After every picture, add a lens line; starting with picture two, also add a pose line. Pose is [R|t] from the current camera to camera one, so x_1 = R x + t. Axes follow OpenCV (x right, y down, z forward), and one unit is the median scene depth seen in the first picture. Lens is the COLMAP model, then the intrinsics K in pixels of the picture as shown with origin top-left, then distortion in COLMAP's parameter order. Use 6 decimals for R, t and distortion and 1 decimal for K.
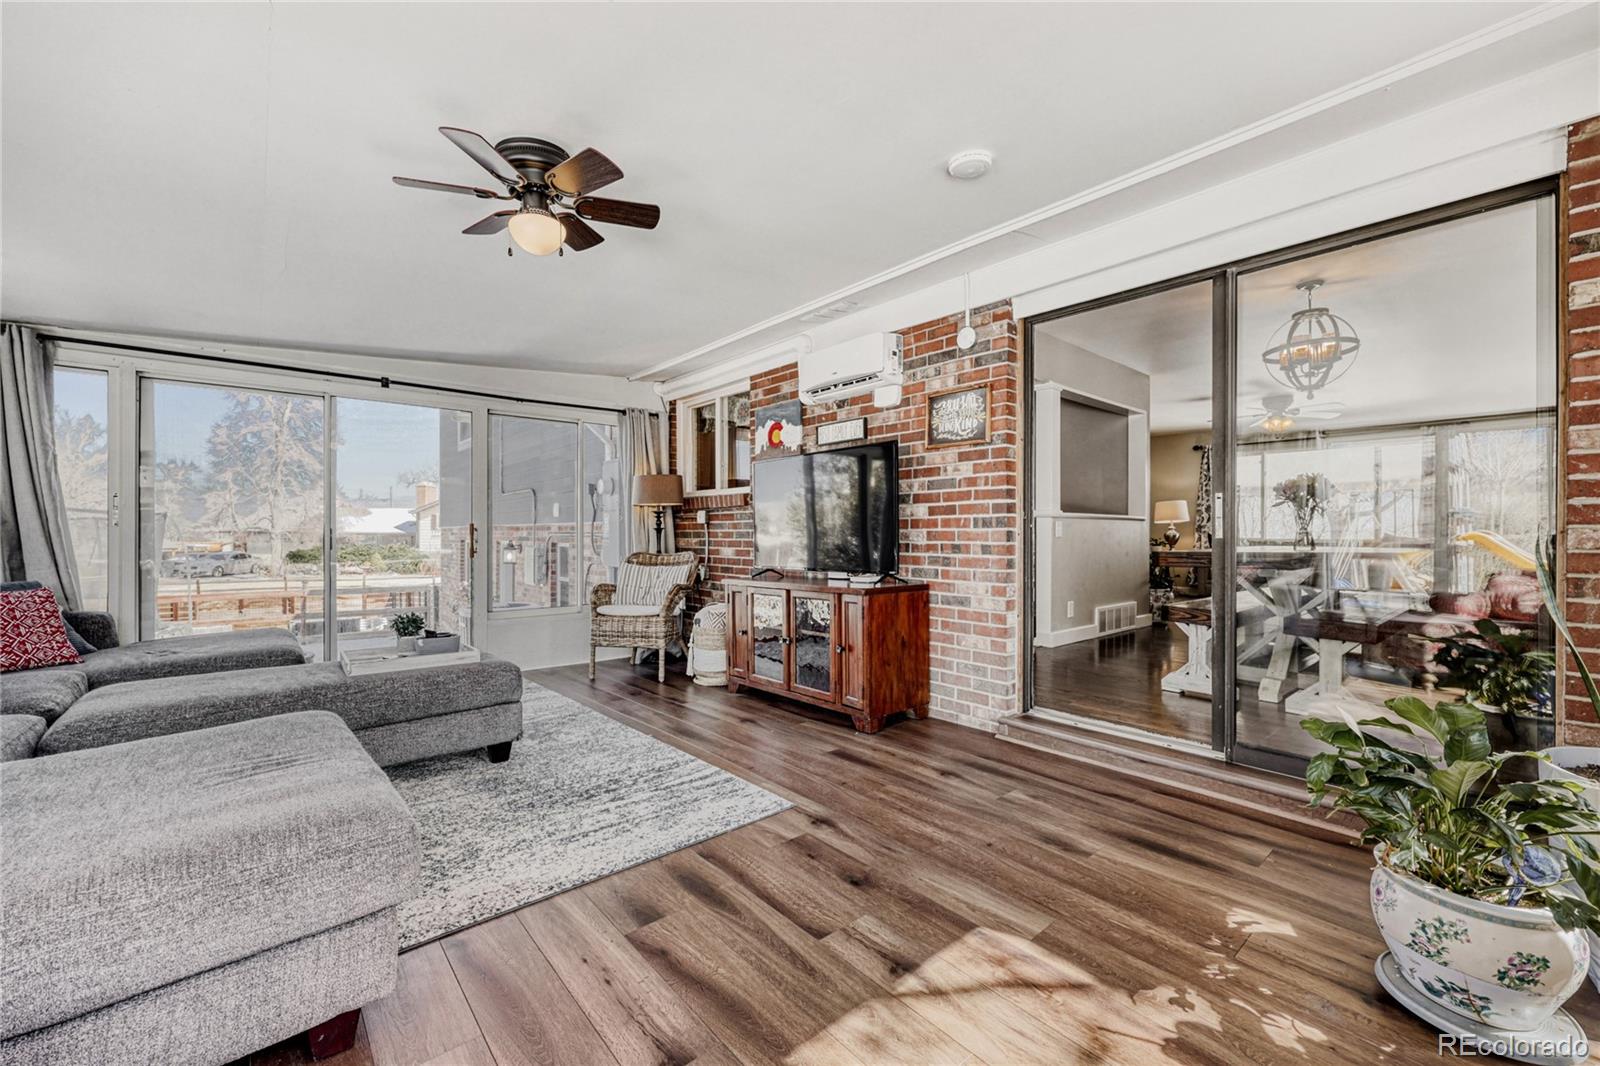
lens RADIAL K [[651.5, 0, 794.0], [0, 651.5, 525.7], [0, 0, 1]] dist [-0.002540, -0.000367]
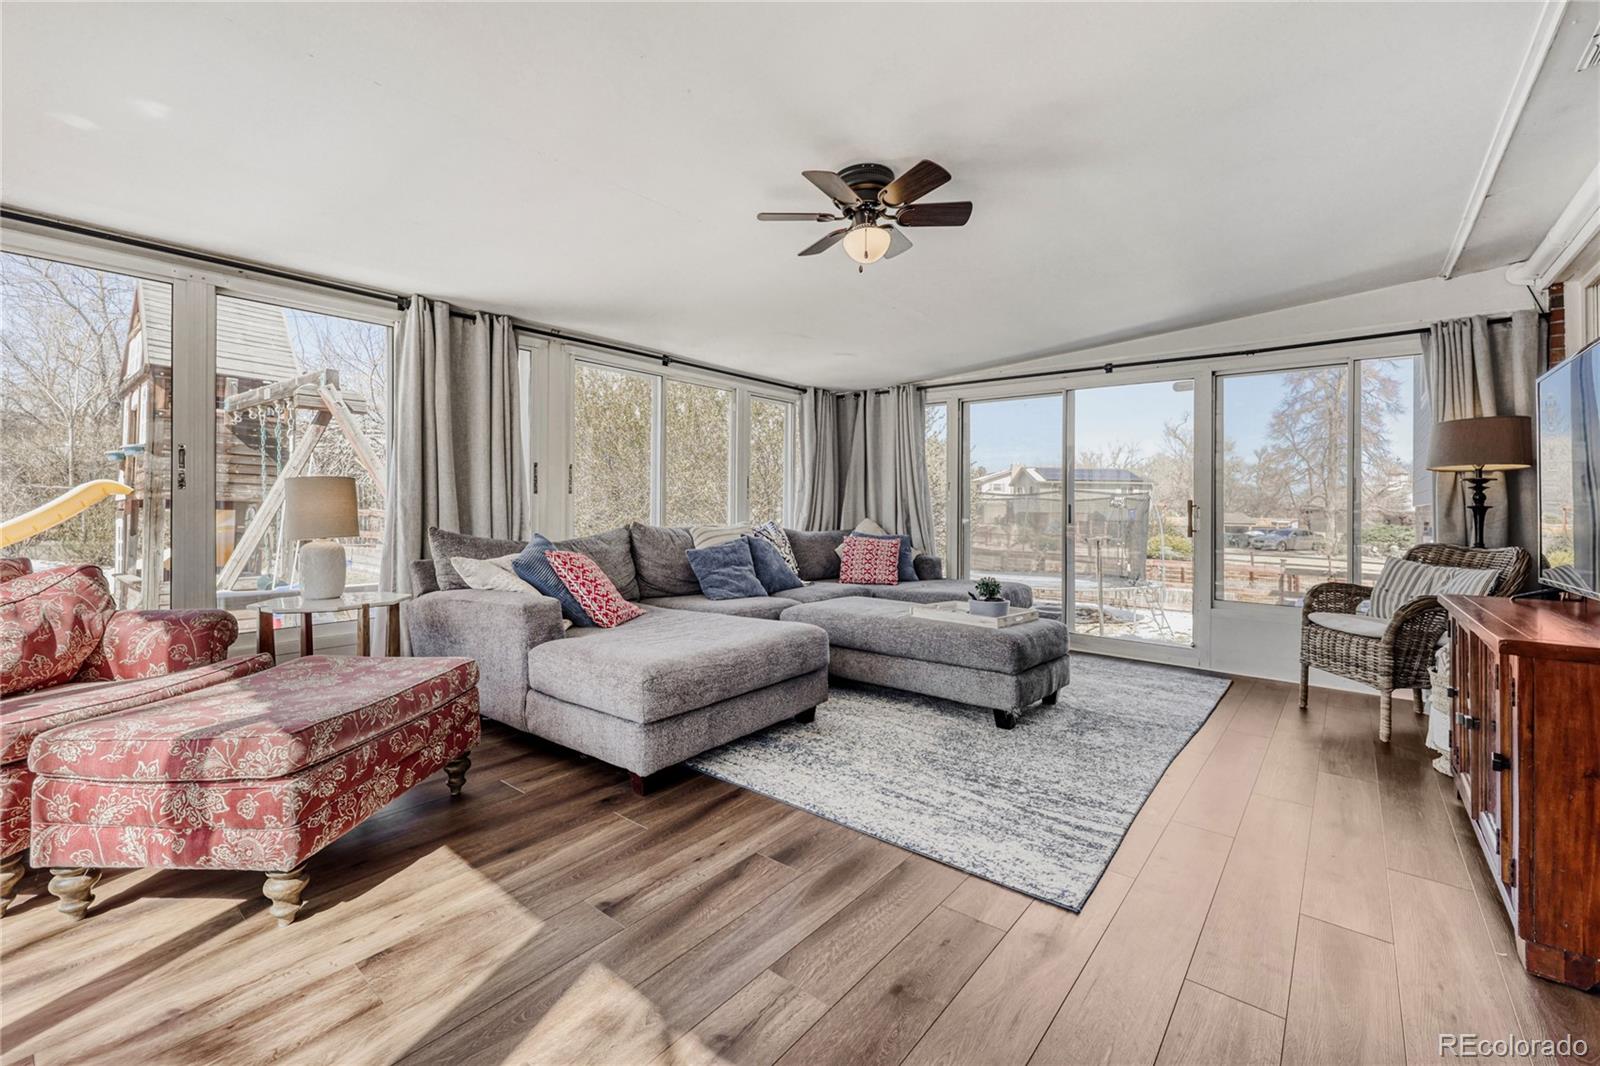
lens RADIAL K [[656.7, 0, 818.0], [0, 656.7, 507.7], [0, 0, 1]] dist [-0.000770, 0.000014]
pose [[0.196484, 0.006981, -0.980482, 0.565273], [-0.001390, 0.999976, 0.006842, 0.003240], [0.980506, 0.000019, 0.196489, 0.547753]]
